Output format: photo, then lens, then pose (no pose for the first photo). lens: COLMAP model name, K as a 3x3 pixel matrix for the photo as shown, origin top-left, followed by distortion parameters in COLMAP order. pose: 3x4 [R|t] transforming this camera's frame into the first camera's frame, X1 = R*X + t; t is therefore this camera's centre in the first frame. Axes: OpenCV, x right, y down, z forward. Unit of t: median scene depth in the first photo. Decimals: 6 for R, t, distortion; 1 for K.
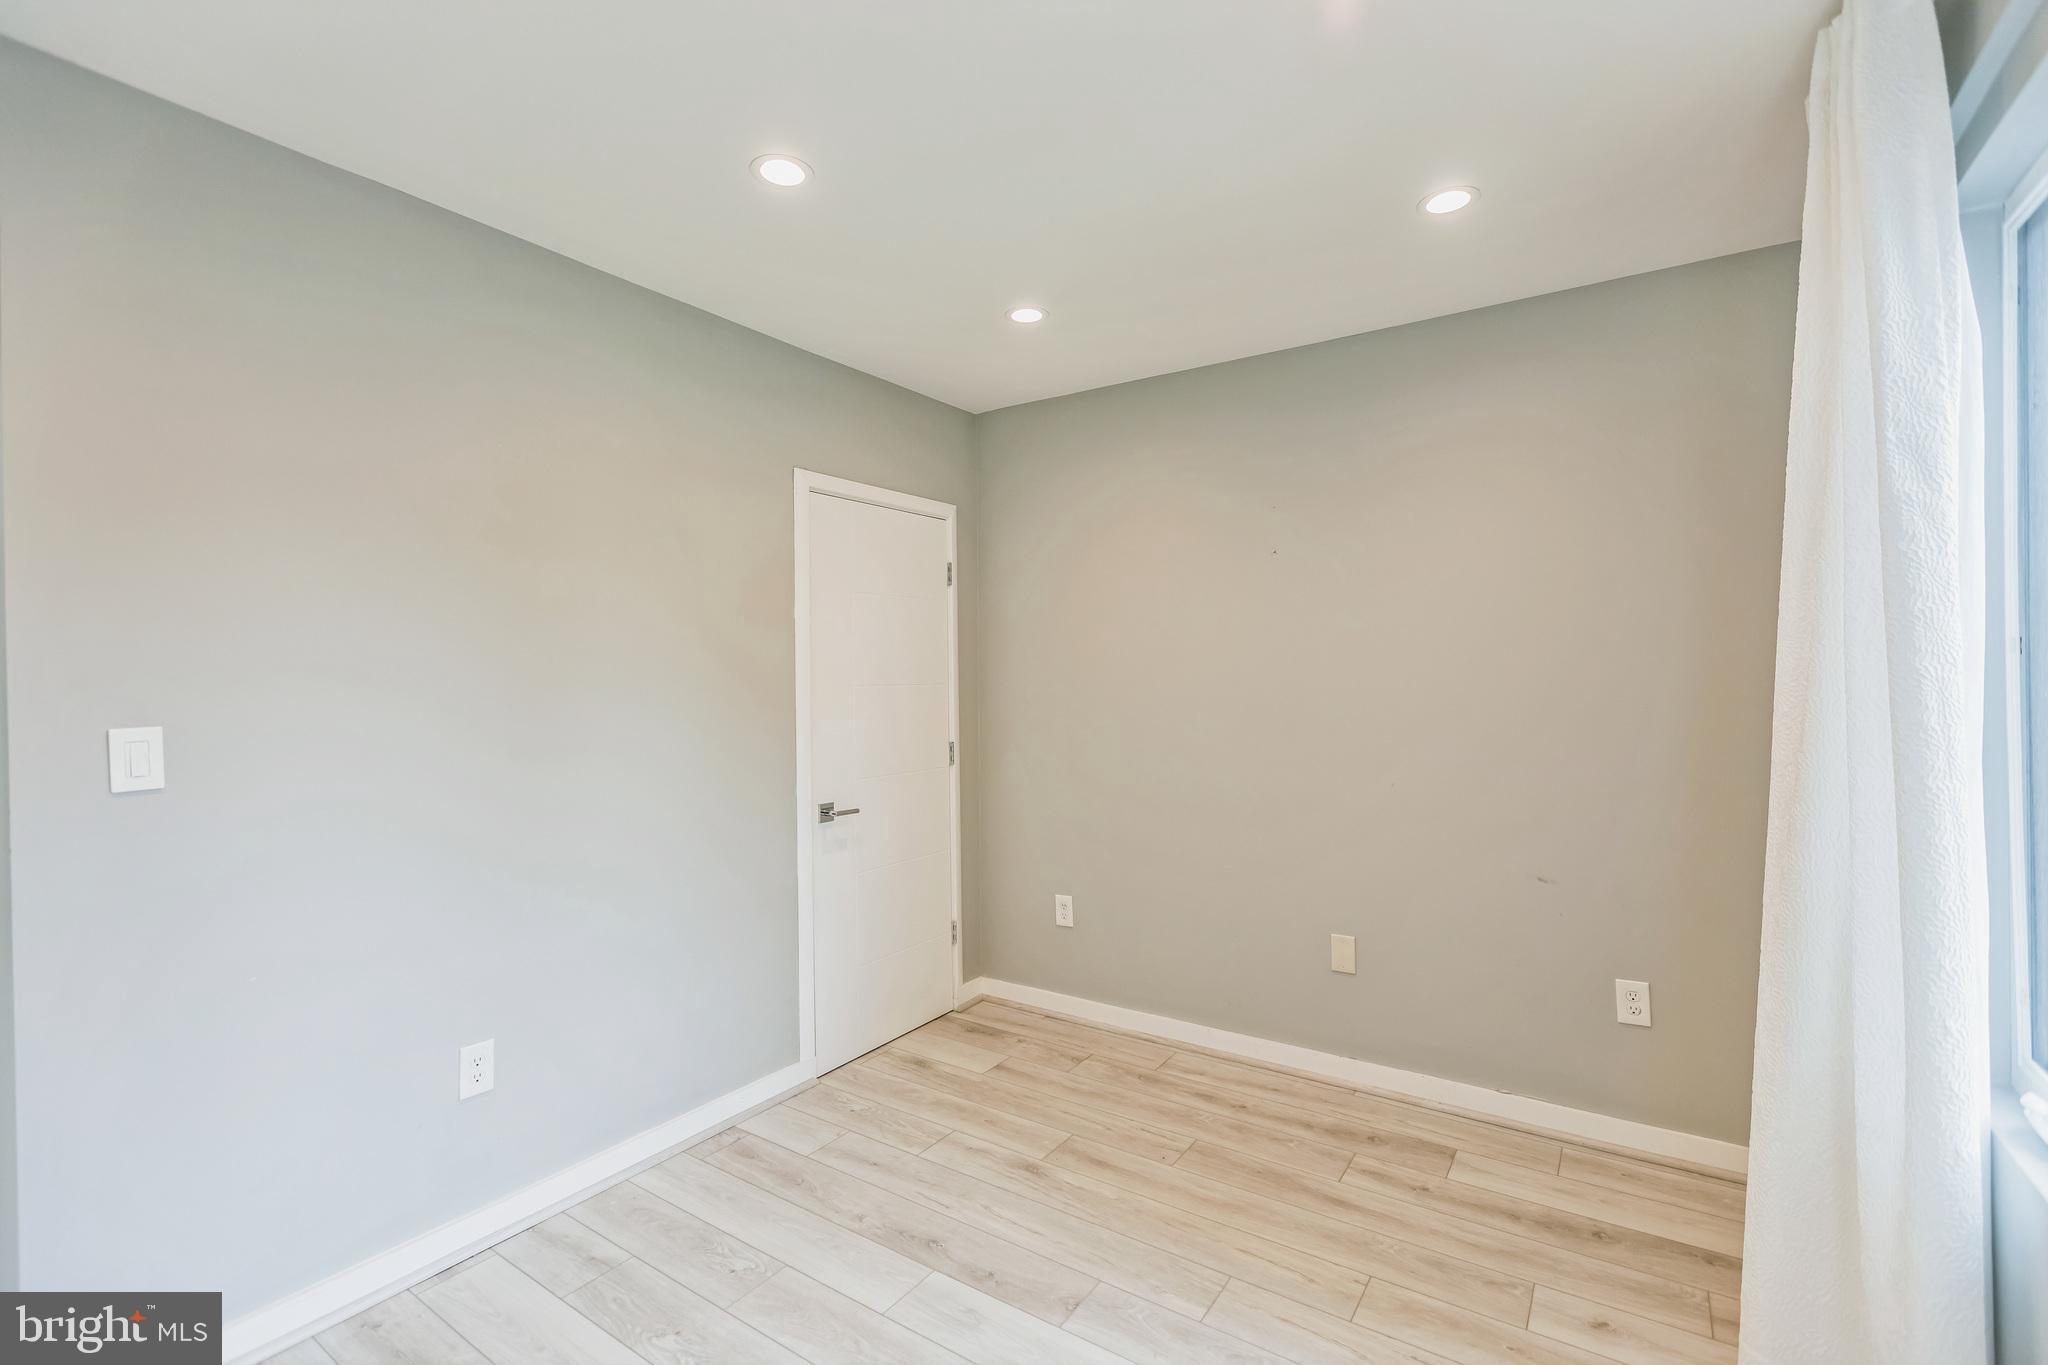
lens RADIAL K [[915.6, 0, 1029.6], [0, 915.6, 681.6], [0, 0, 1]] dist [0.004345, -0.000033]
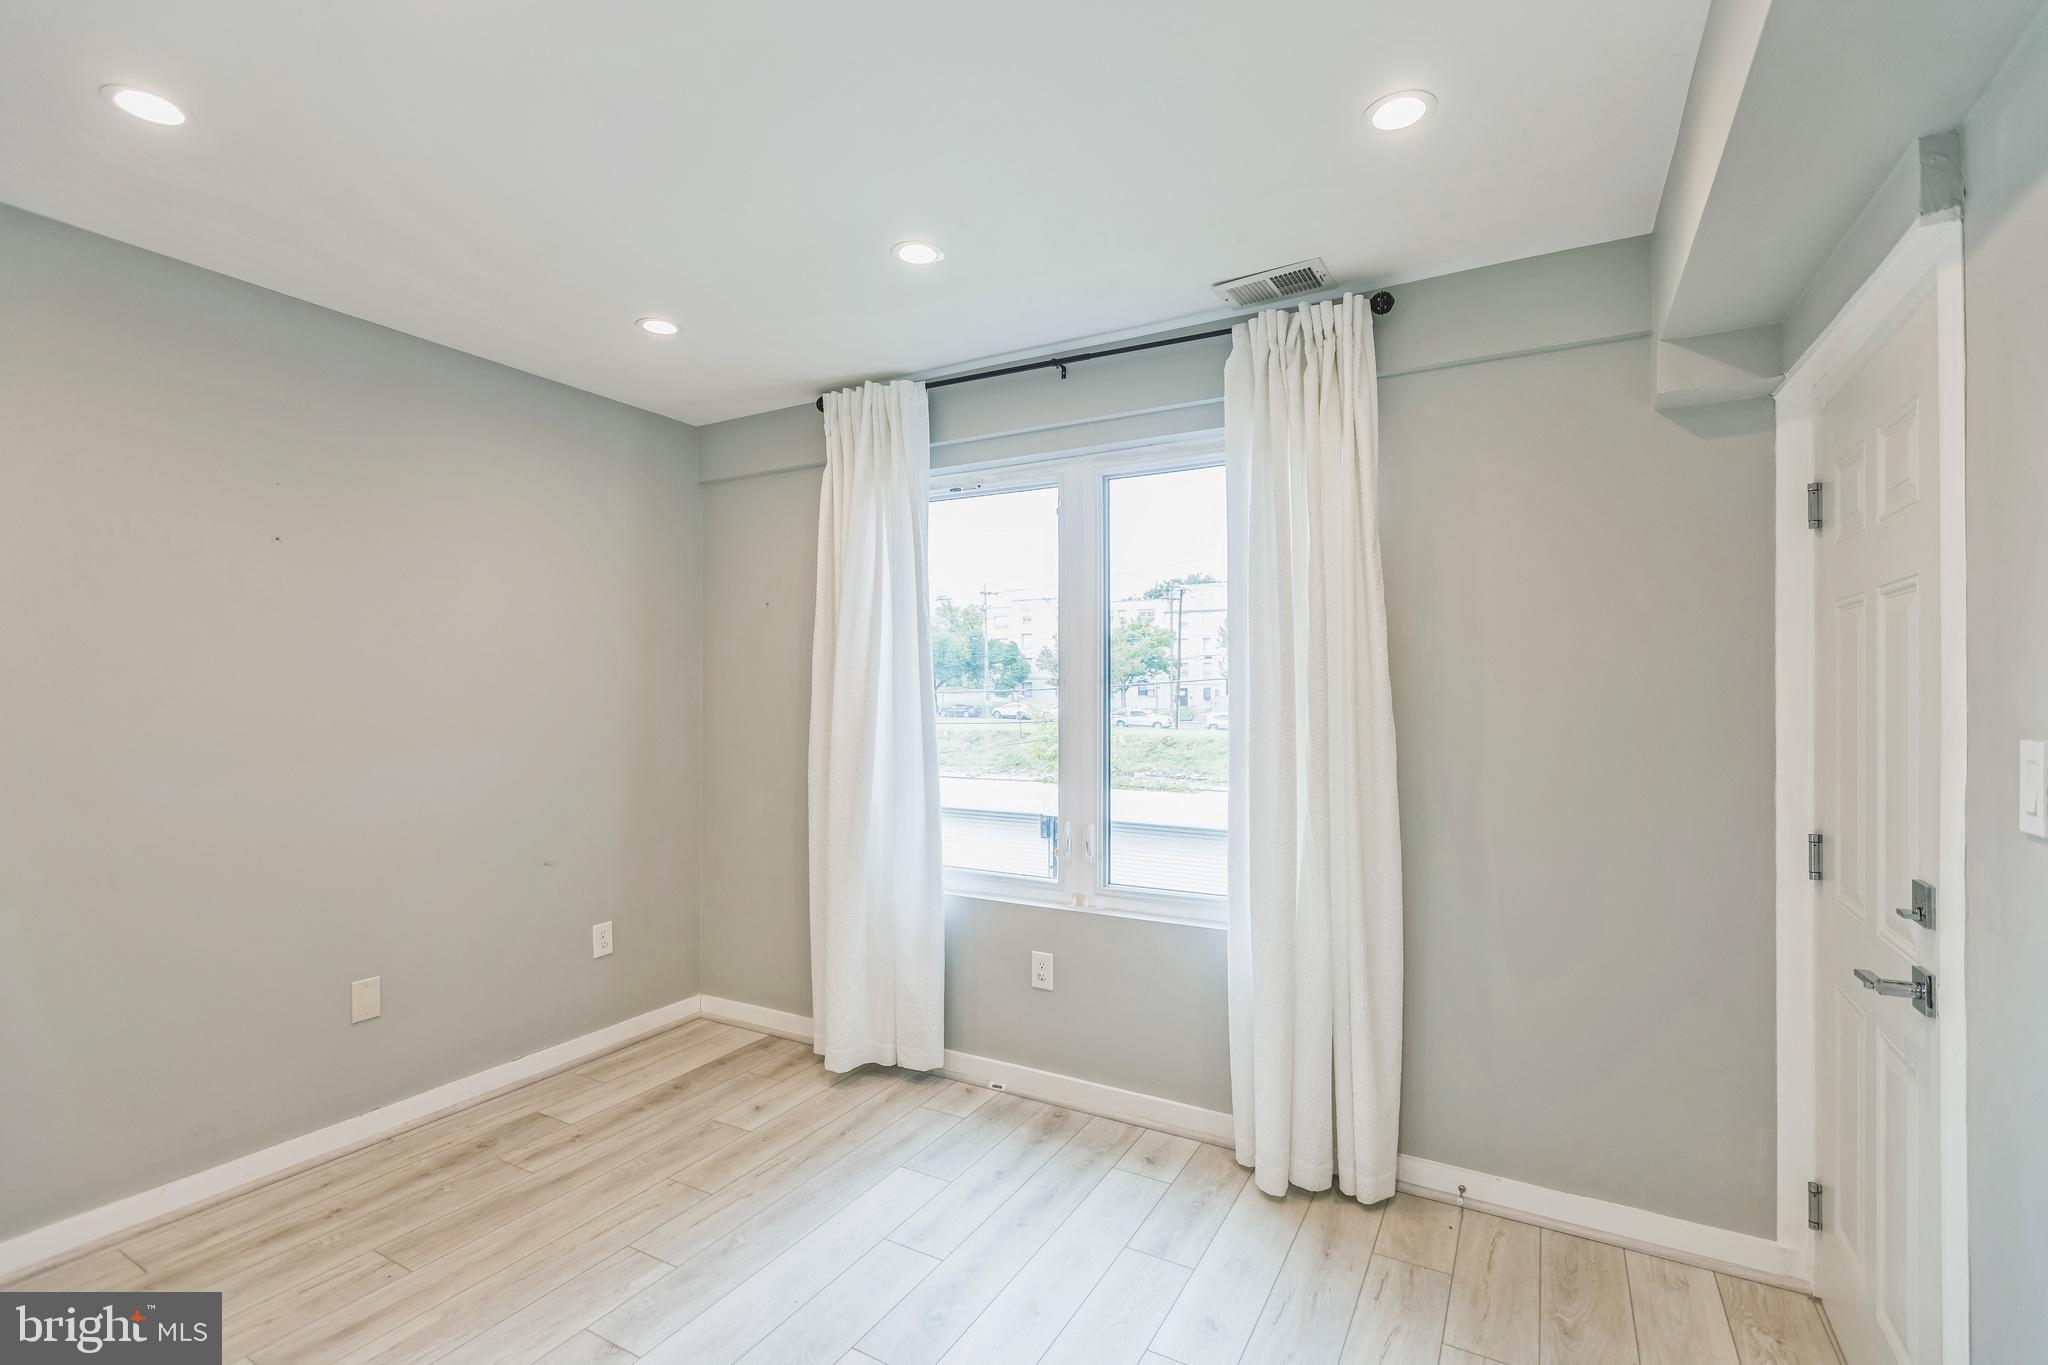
lens RADIAL K [[915.6, 0, 1033.3], [0, 915.6, 683.9], [0, 0, 1]] dist [0.004345, -0.000033]
pose [[-0.091841, 0.018422, 0.995603, -0.763644], [0.001051, 0.999830, -0.018403, 0.003212], [-0.995773, -0.000643, -0.091844, 0.517302]]
